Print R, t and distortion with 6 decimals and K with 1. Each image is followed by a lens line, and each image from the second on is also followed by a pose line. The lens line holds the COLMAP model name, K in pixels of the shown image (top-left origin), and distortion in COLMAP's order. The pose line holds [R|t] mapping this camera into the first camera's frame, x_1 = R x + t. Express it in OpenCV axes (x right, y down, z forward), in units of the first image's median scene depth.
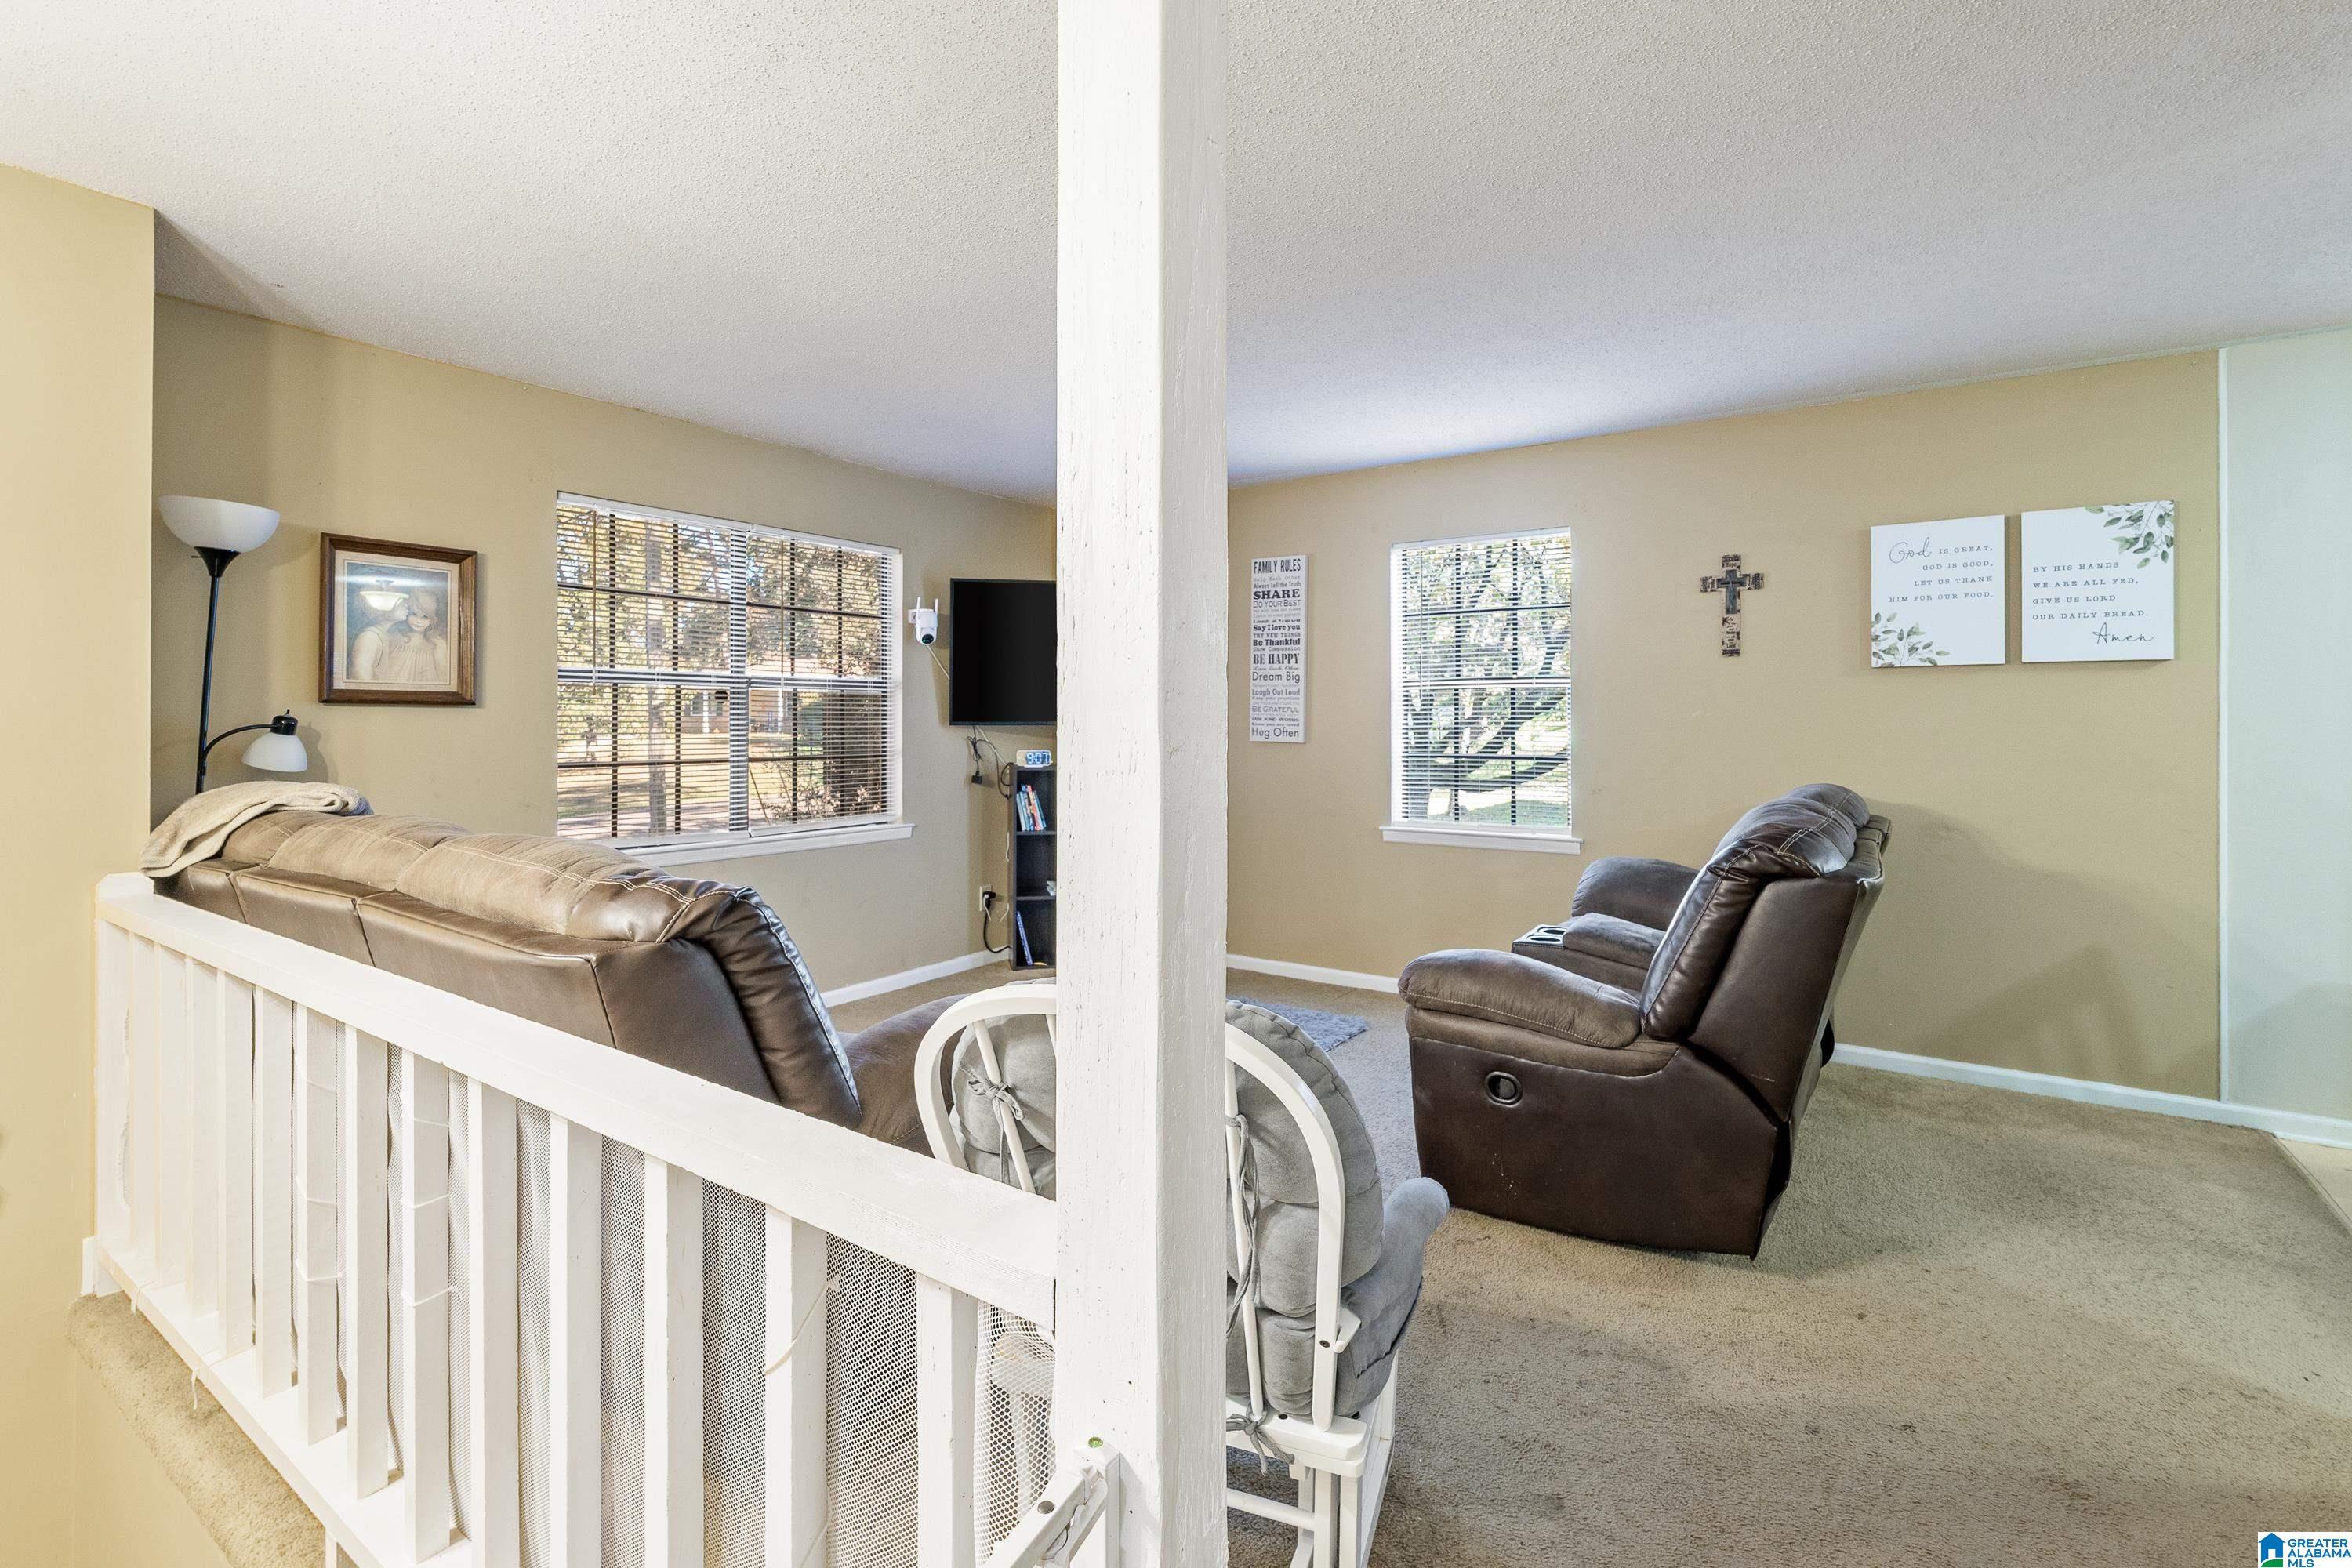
lens RADIAL K [[1076.9, 0, 1158.1], [0, 1076.9, 726.8], [0, 0, 1]] dist [0.000677, 0.000161]
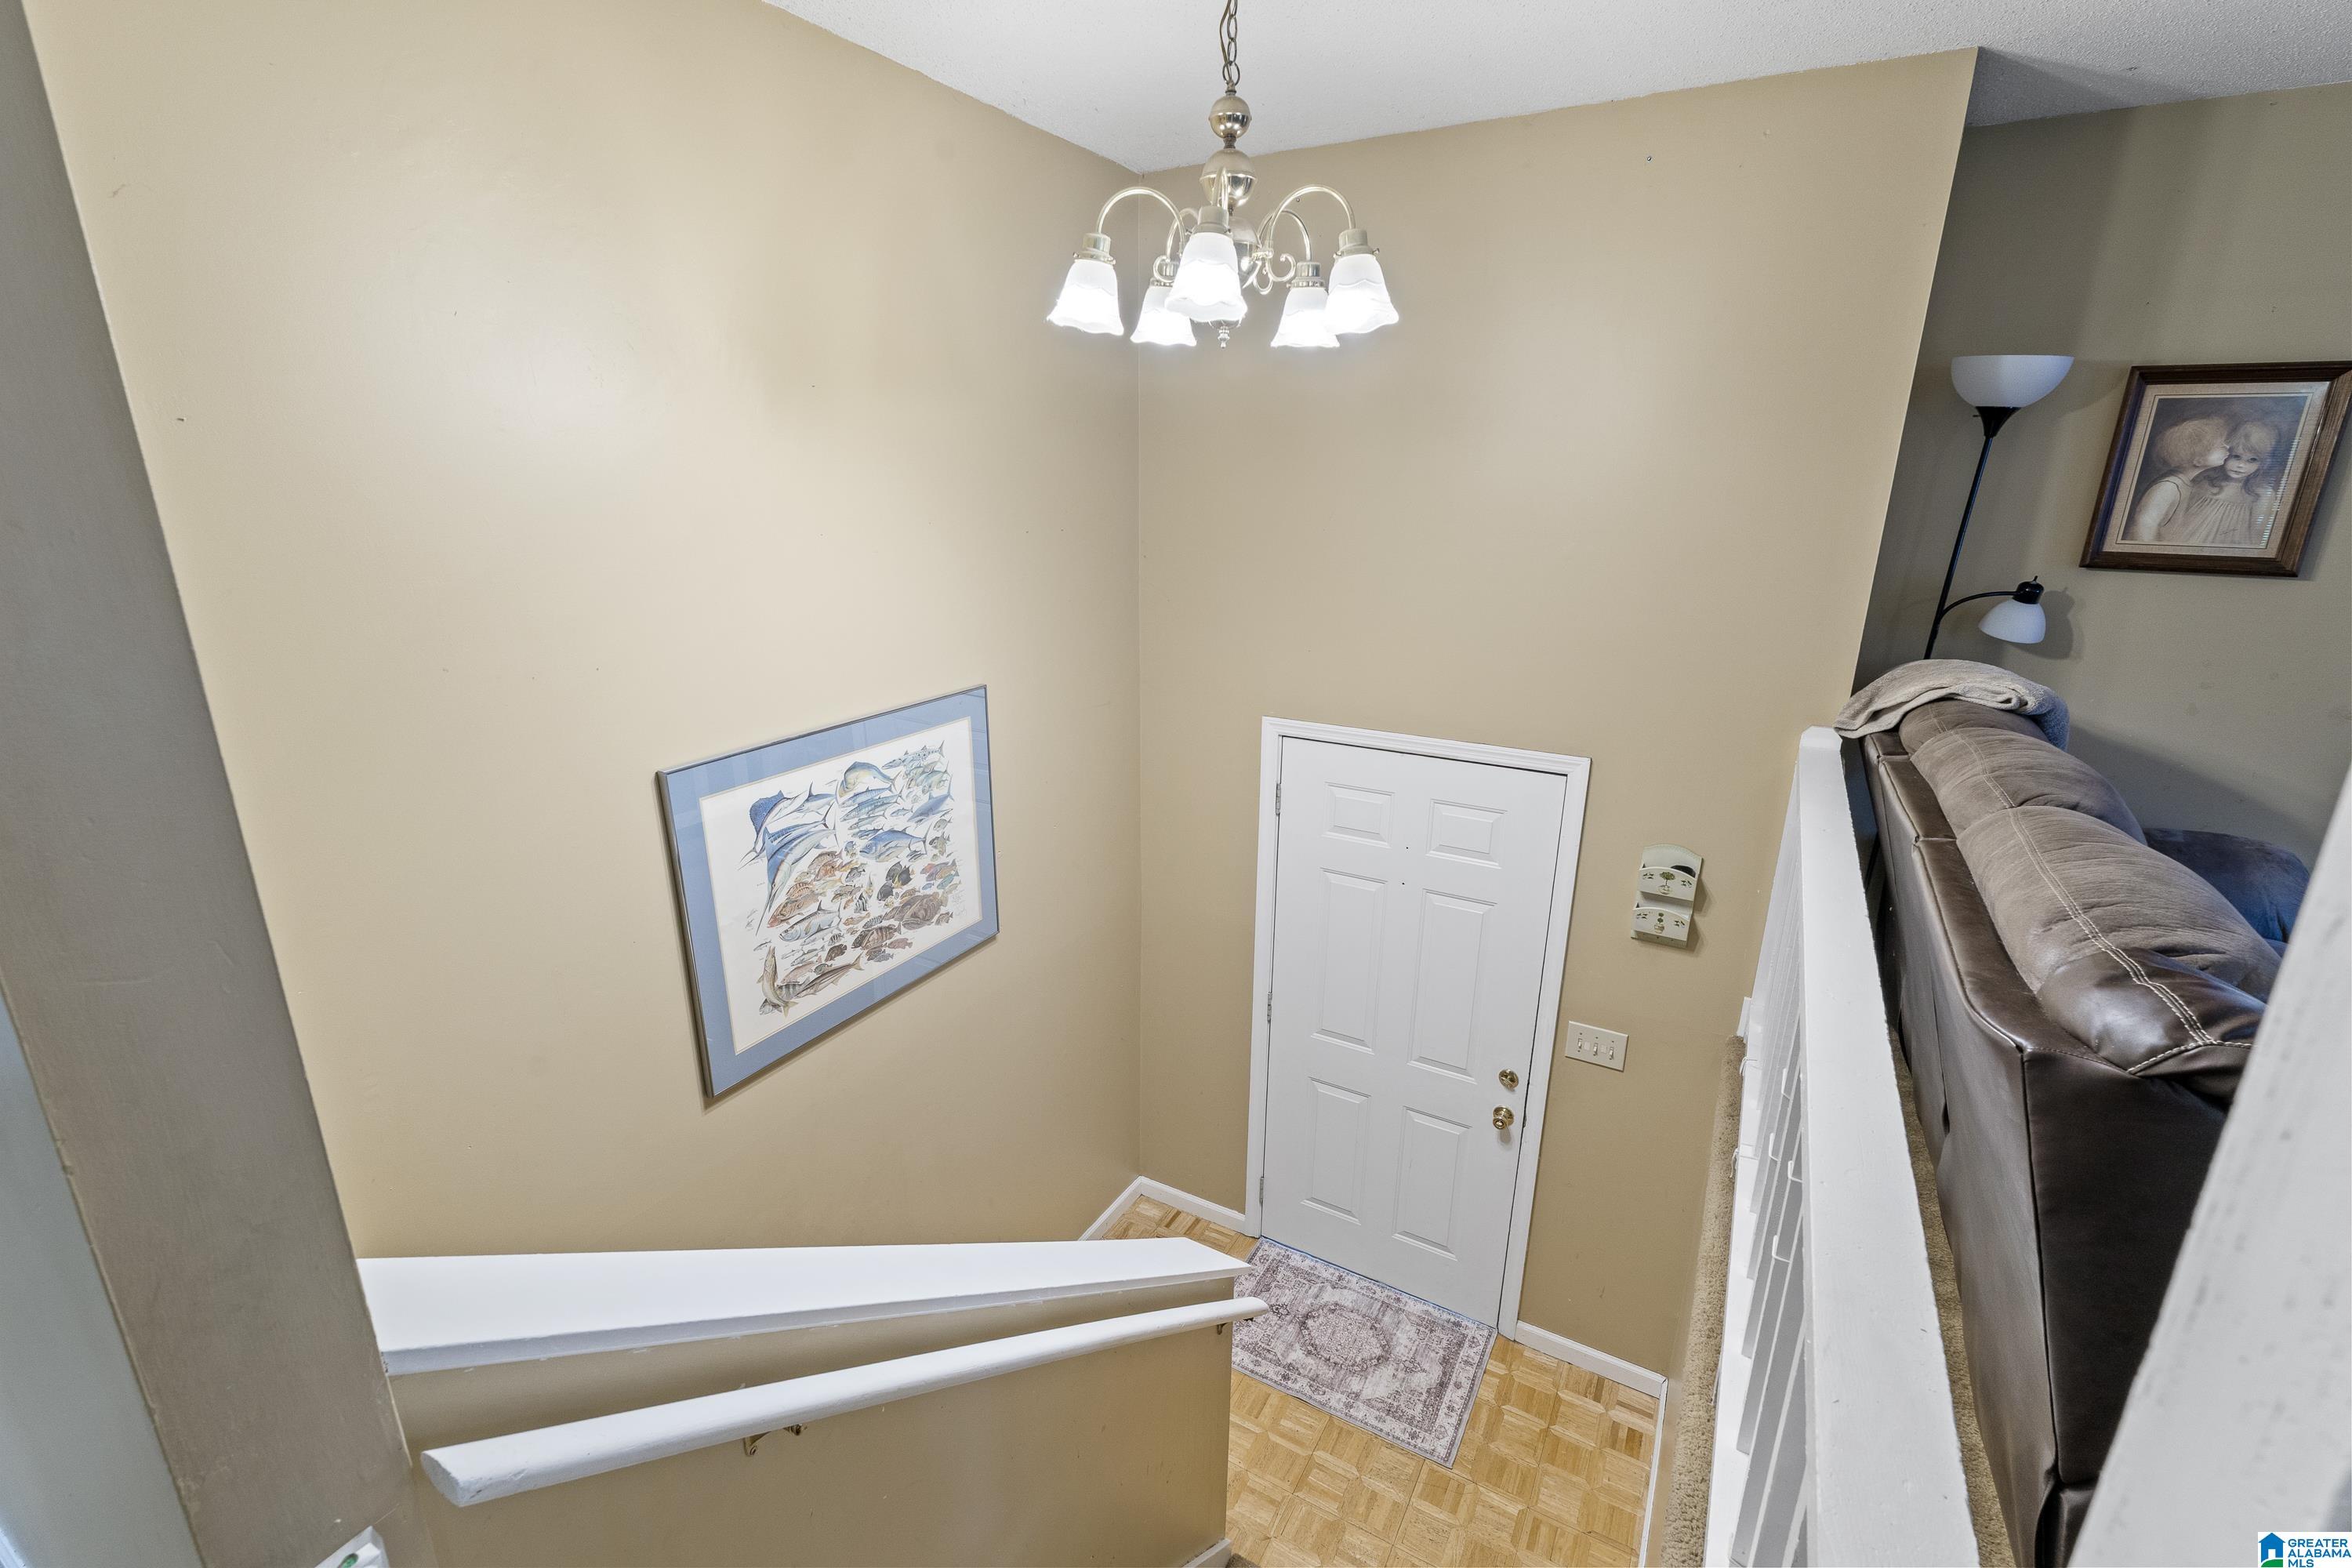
lens RADIAL K [[1046.4, 0, 1176.0], [0, 1046.4, 784.0], [0, 0, 1]] dist [0.000832, 0.000096]
pose [[0.081394, 0.294982, -0.952030, 0.052980], [-0.011363, 0.955412, 0.295058, -0.105831], [0.996617, -0.013198, 0.081116, 0.182276]]
